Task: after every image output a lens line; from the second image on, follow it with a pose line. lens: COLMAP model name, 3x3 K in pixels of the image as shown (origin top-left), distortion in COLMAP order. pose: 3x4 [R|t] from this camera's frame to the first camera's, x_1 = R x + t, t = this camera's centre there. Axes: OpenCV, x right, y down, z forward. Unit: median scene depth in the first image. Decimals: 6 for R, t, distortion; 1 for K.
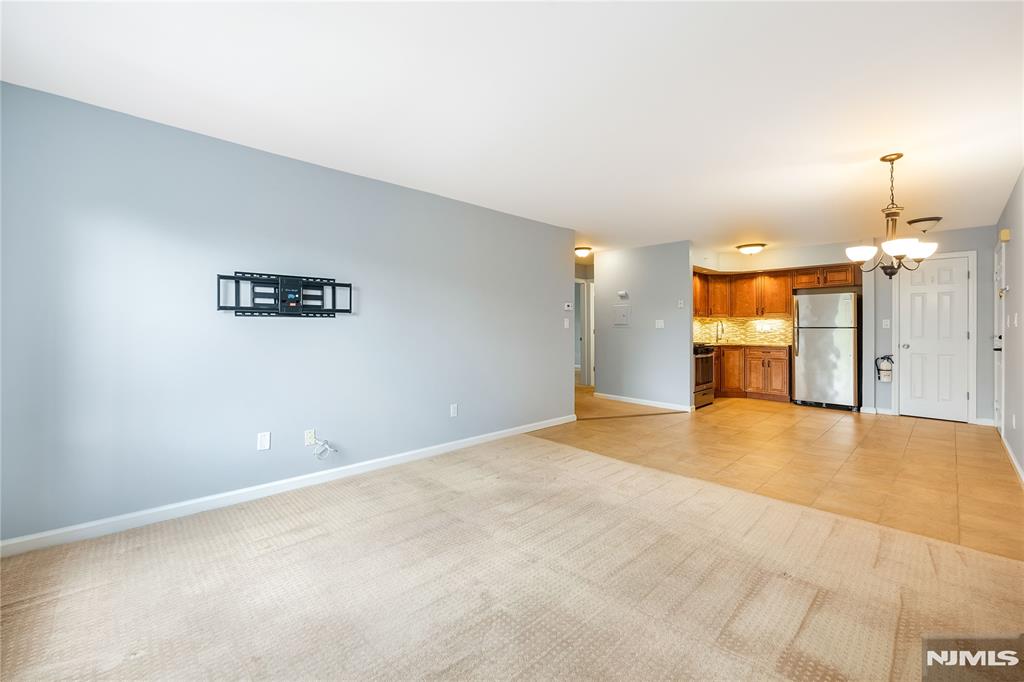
lens RADIAL K [[399.1, 0, 511.3], [0, 399.1, 333.1], [0, 0, 1]] dist [-0.001236, -0.000219]
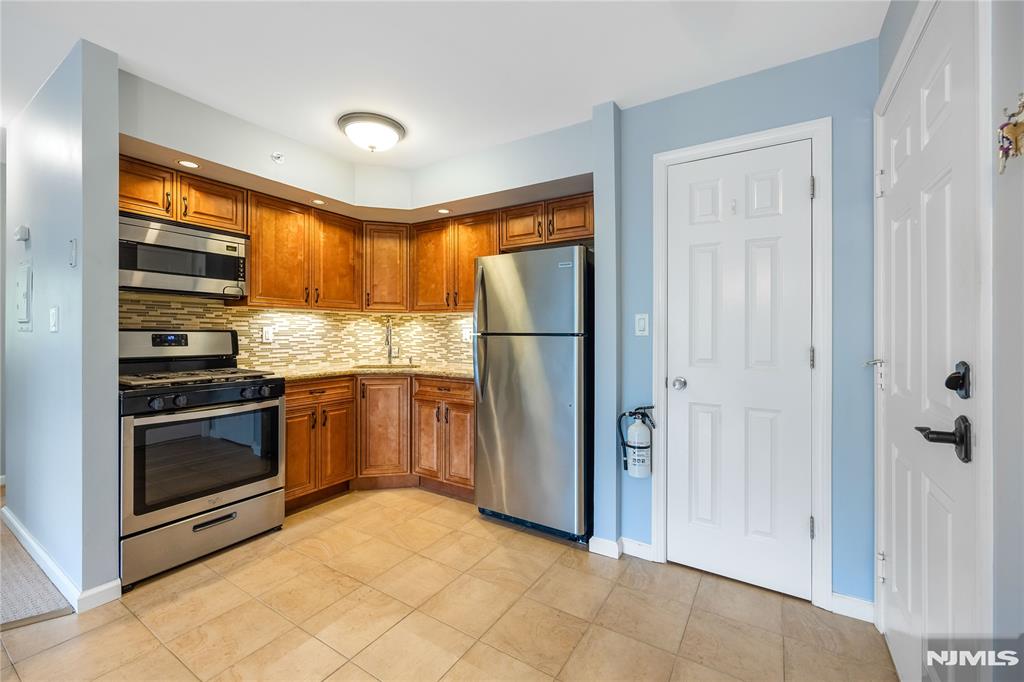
lens RADIAL K [[417.2, 0, 512.0], [0, 417.2, 334.8], [0, 0, 1]] dist [0.001455, 0.000082]
pose [[0.964039, 0.008004, 0.265639, 0.705516], [-0.005126, 0.999920, -0.011526, -0.008695], [-0.265710, 0.009750, 0.964004, 0.635767]]
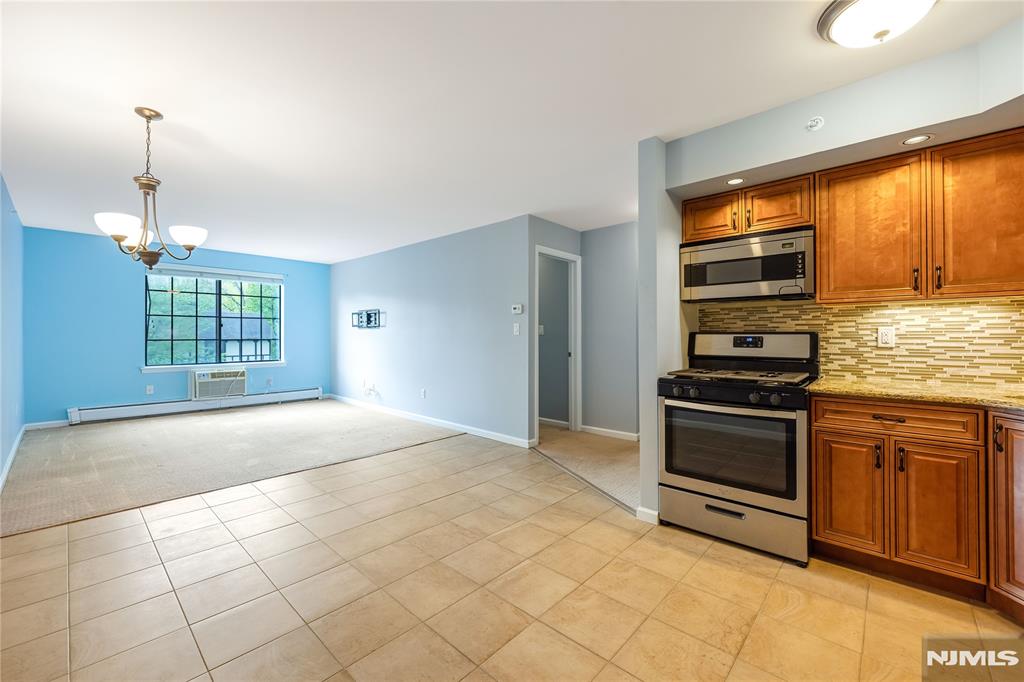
lens RADIAL K [[416.0, 0, 512.0], [0, 416.0, 341.0], [0, 0, 1]] dist [-0.001262, -0.000190]
pose [[0.084344, 0.016484, -0.996300, 0.946175], [-0.012320, 0.999804, 0.015499, -0.011585], [0.996360, 0.010967, 0.084531, 0.846855]]
